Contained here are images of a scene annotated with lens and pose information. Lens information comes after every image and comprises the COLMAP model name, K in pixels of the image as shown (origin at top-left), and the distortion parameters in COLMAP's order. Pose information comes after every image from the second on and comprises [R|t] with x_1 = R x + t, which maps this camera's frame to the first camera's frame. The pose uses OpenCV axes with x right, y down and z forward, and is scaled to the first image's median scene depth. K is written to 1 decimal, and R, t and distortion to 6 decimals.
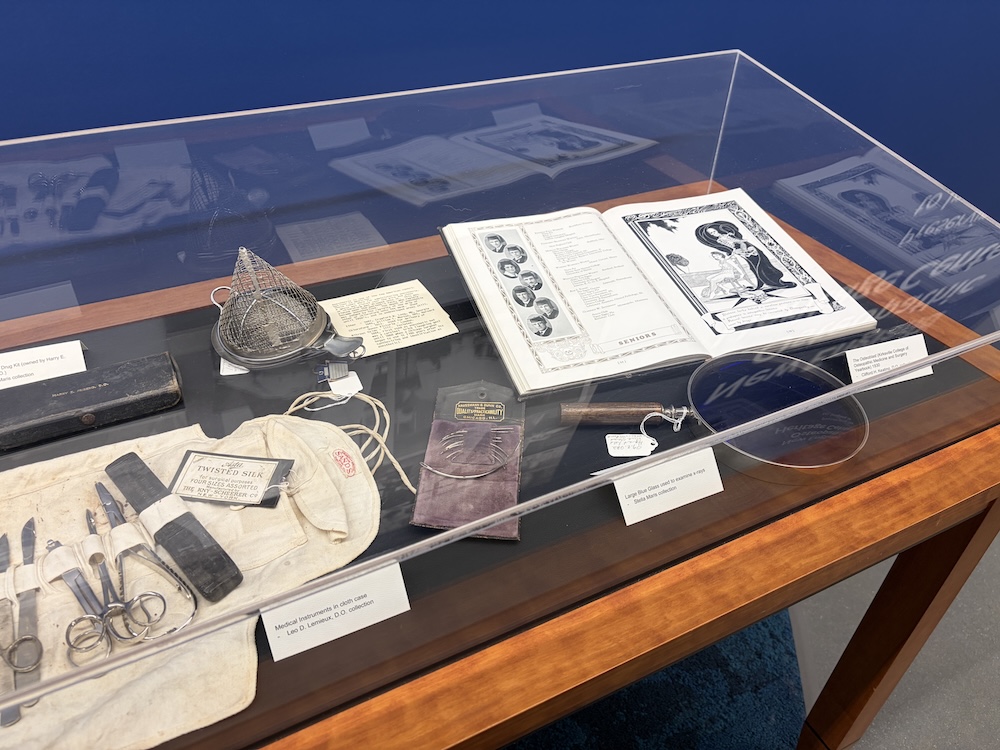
lens RADIAL K [[771.4, 0, 503.4], [0, 771.4, 379.2], [0, 0, 1]] dist [0.055060, -0.056702]
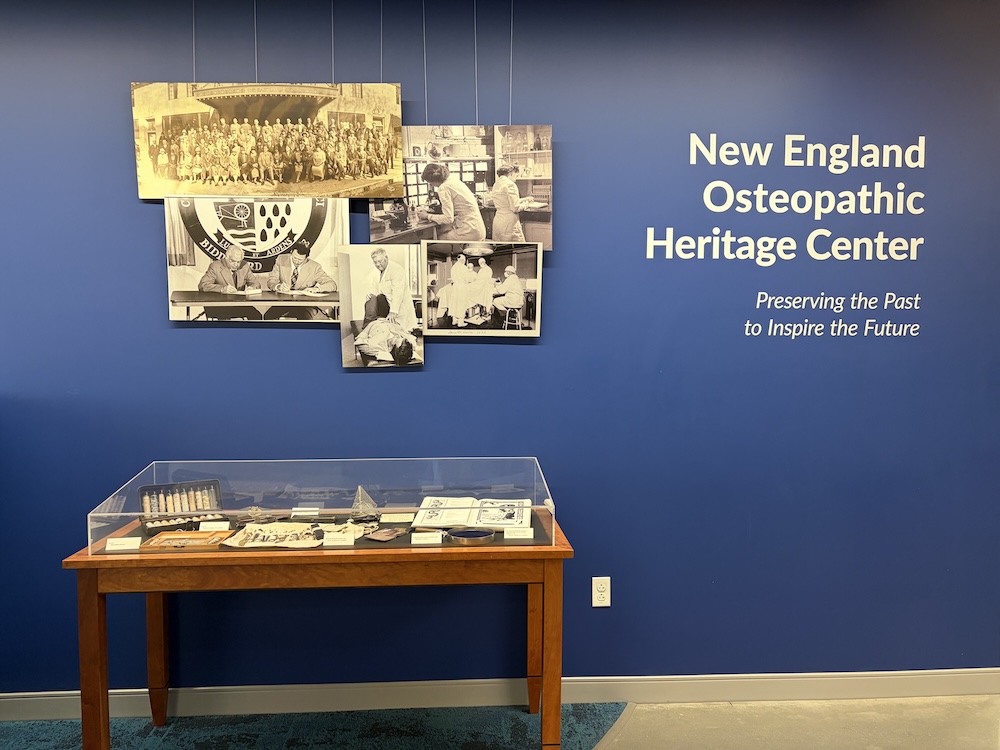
lens RADIAL K [[753.2, 0, 500.0], [0, 753.2, 375.0], [0, 0, 1]] dist [0.141402, -0.355997]
pose [[0.915381, -0.010018, -0.402463, 1.670698], [-0.227580, 0.811757, -0.537827, 1.143918], [0.332090, 0.583909, 0.740787, -1.742325]]
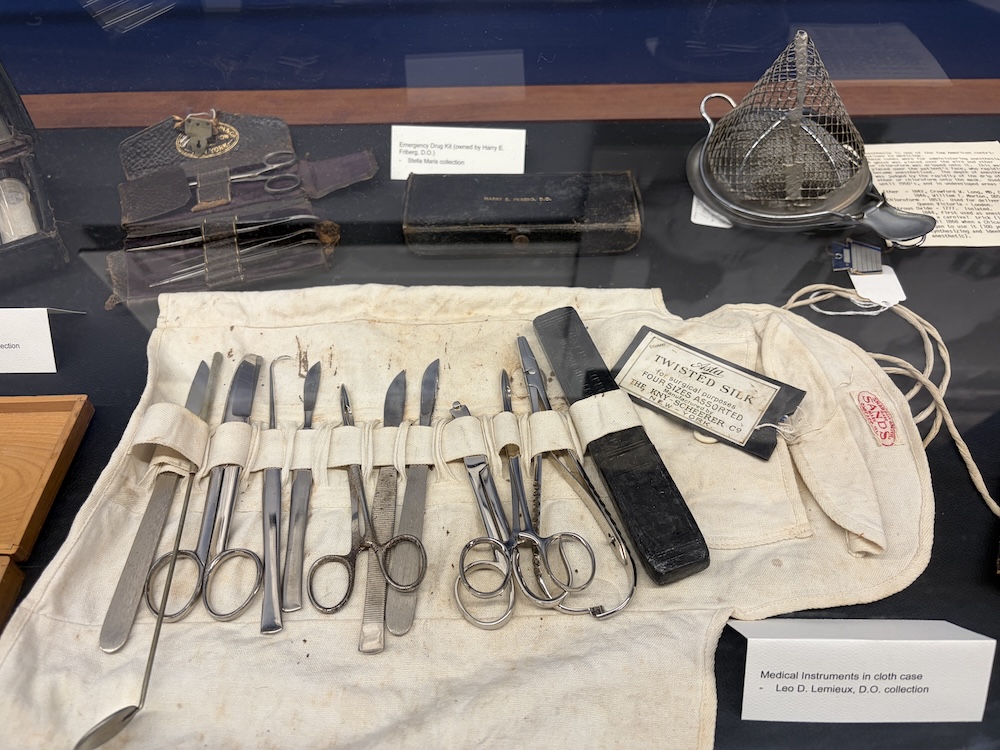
lens RADIAL K [[771.4, 0, 503.4], [0, 771.4, 379.2], [0, 0, 1]] dist [0.055060, -0.056702]
pose [[0.889162, 0.314542, -0.332345, -0.218295], [-0.246401, 0.941118, 0.231479, 0.006965], [0.385586, -0.123932, 0.914311, 0.256720]]
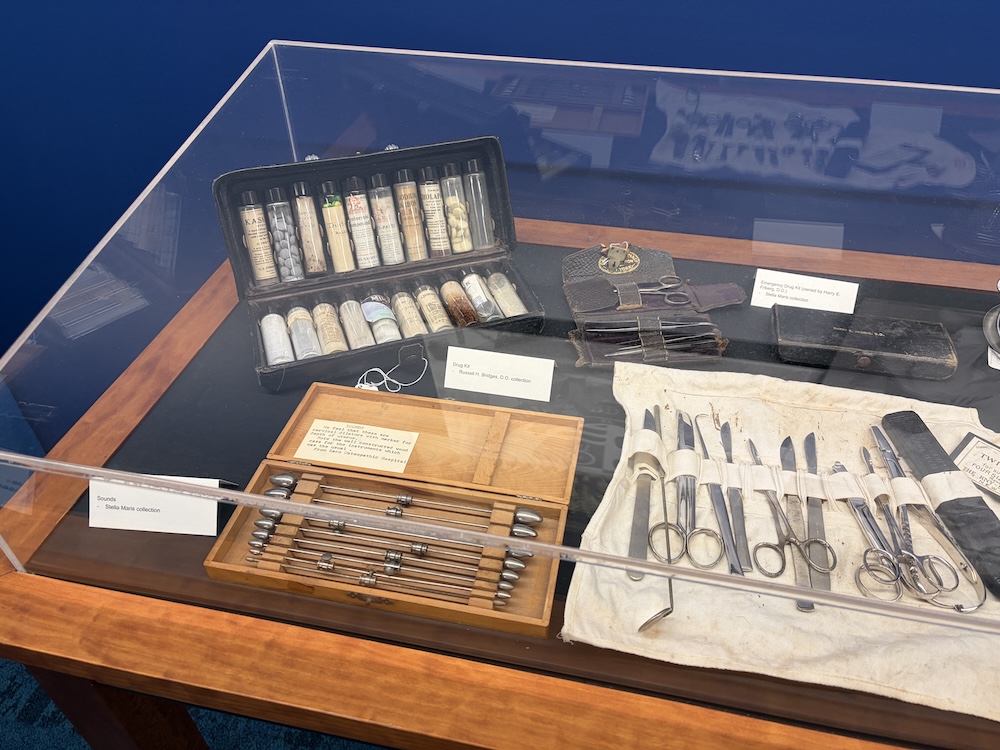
lens RADIAL K [[757.0, 0, 501.1], [0, 757.0, 394.9], [0, 0, 1]] dist [0.020338, 0.000873]
pose [[0.776133, 0.398399, -0.488770, -0.327859], [-0.368677, 0.915539, 0.160828, 0.088181], [0.511562, 0.055374, 0.857460, -0.086683]]
